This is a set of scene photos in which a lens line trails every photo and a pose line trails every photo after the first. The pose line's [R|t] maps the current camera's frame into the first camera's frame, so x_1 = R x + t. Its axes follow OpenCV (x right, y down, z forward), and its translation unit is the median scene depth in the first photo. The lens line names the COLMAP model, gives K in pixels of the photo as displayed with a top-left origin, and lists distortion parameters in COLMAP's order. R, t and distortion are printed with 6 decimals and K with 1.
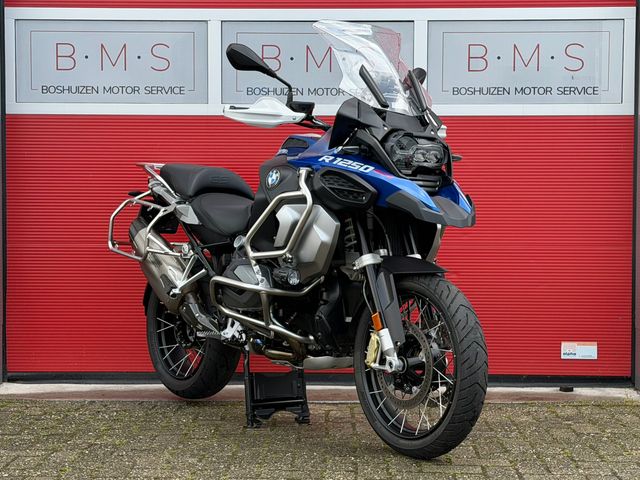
lens RADIAL K [[1314.1, 0, 321.7], [0, 1314.1, 239.2], [0, 0, 1]] dist [0.134897, 0.000000]
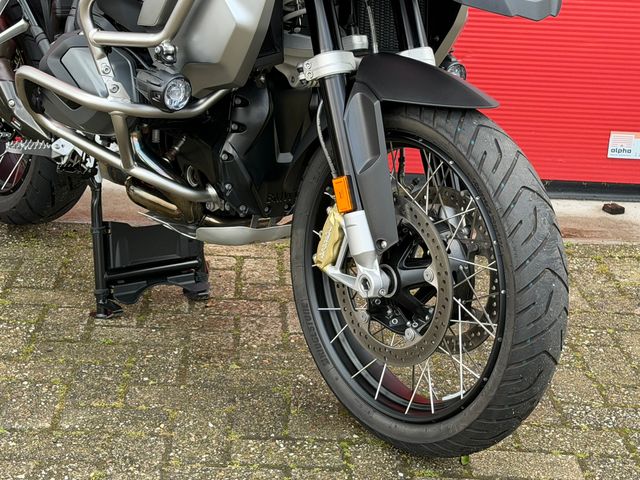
lens RADIAL K [[1314.1, 0, 315.2], [0, 1314.1, 239.2], [0, 0, 1]] dist [0.134897, 0.000000]
pose [[0.997553, 0.033624, 0.061297, 0.001747], [-0.049319, 0.959866, 0.276090, -0.056471], [-0.049553, -0.278437, 0.959175, 0.505681]]
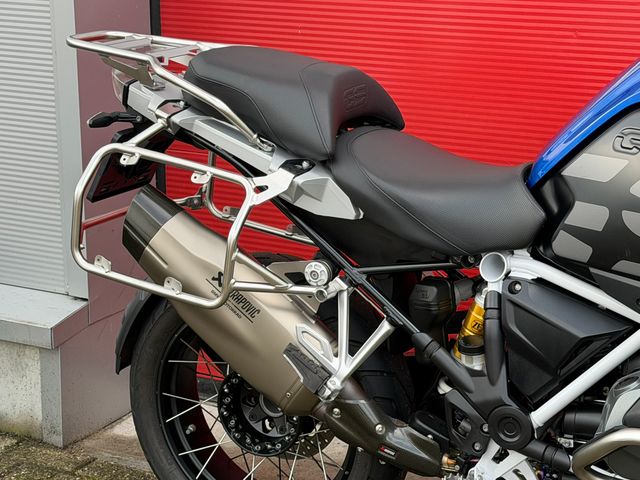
lens RADIAL K [[1440.3, 0, 316.5], [0, 1440.3, 241.6], [0, 0, 1]] dist [0.140404, 0.000000]
pose [[0.893325, -0.133591, 0.429096, -0.362501], [0.021066, 0.966195, 0.256950, -0.147990], [-0.448917, -0.220501, 0.865941, 0.700541]]
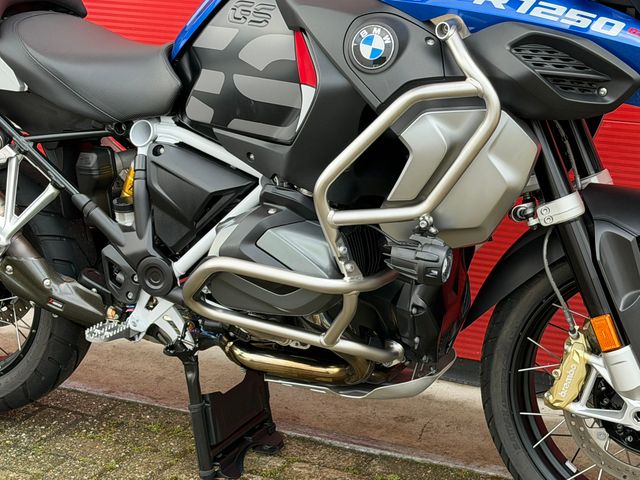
lens RADIAL K [[1440.3, 0, 316.5], [0, 1440.3, 241.0], [0, 0, 1]] dist [0.140404, 0.000000]
pose [[0.873408, -0.143109, 0.465487, -0.294601], [0.011807, 0.961789, 0.273538, -0.118450], [-0.486846, -0.233415, 0.841724, 0.586197]]
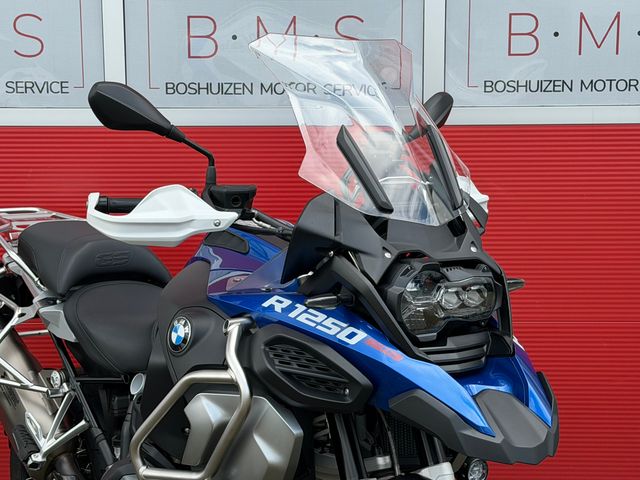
lens RADIAL K [[1314.1, 0, 327.0], [0, 1314.1, 242.5], [0, 0, 1]] dist [0.134897, 0.000000]
pose [[0.999850, -0.010099, 0.014062, 0.016646], [0.008507, 0.994003, 0.109022, -0.143981], [-0.015079, -0.108886, 0.993940, 0.467663]]
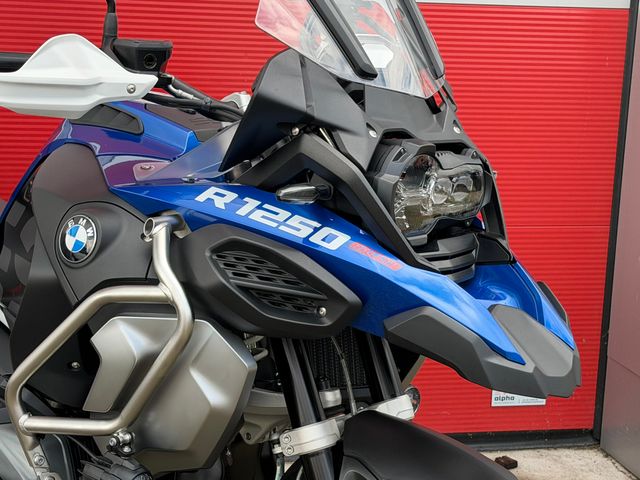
lens RADIAL K [[1314.1, 0, 325.2], [0, 1314.1, 241.7], [0, 0, 1]] dist [0.134897, 0.000000]
pose [[0.965128, -0.017325, 0.261204, -0.070320], [-0.028900, 0.984656, 0.172096, -0.118390], [-0.260178, -0.173644, 0.949819, 0.600802]]
